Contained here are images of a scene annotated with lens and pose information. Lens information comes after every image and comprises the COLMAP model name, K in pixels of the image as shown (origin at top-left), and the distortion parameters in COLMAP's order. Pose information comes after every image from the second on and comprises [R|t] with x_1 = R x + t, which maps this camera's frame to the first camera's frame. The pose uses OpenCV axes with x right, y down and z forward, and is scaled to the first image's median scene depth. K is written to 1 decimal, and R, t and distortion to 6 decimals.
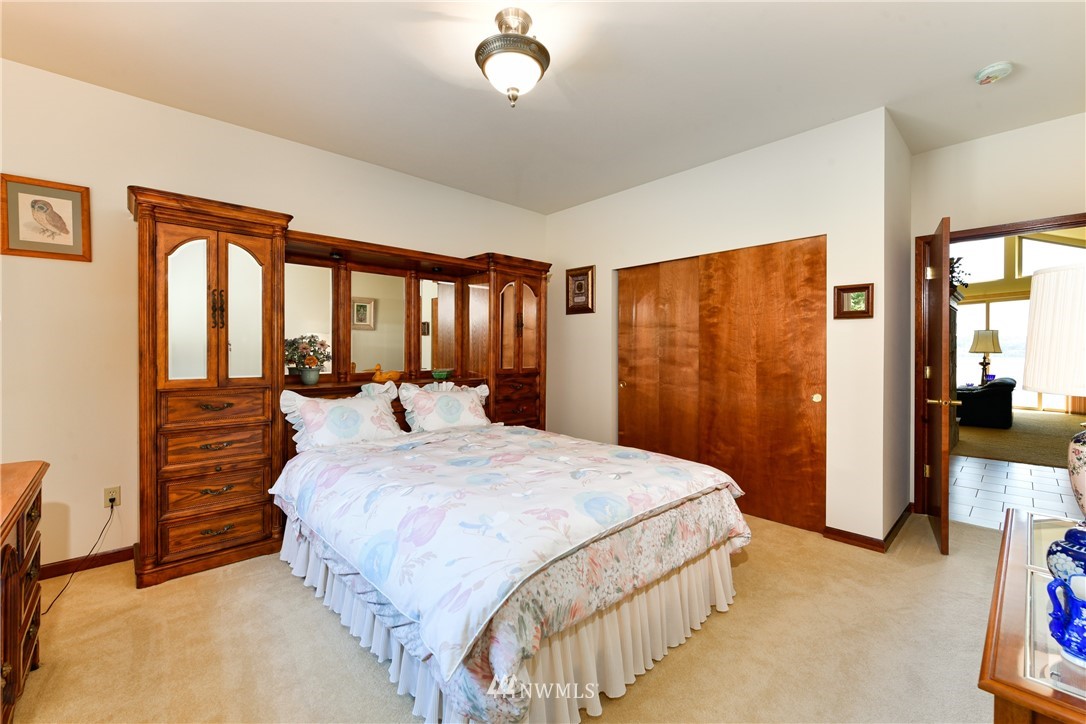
lens RADIAL K [[452.1, 0, 536.5], [0, 452.1, 353.4], [0, 0, 1]] dist [-0.008529, -0.000186]
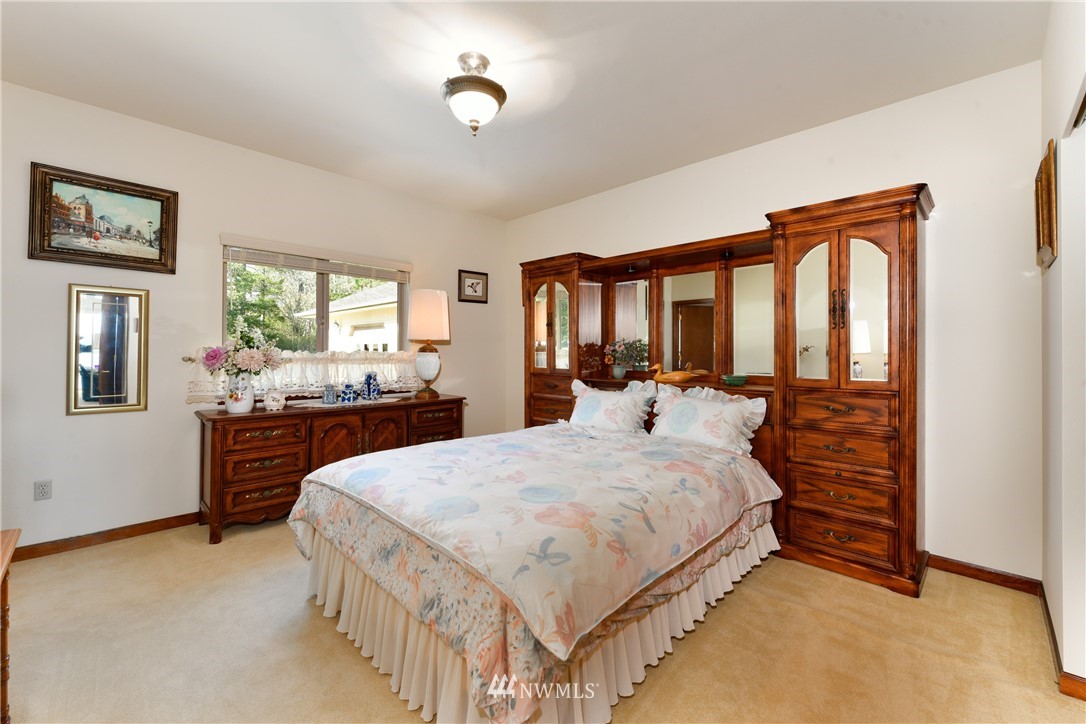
lens RADIAL K [[452.1, 0, 536.5], [0, 452.1, 355.6], [0, 0, 1]] dist [-0.008529, -0.000186]
pose [[0.021669, 0.009711, -0.999718, 0.734518], [-0.010007, 0.999905, 0.009496, -0.003017], [0.999715, 0.009798, 0.021764, 0.748640]]
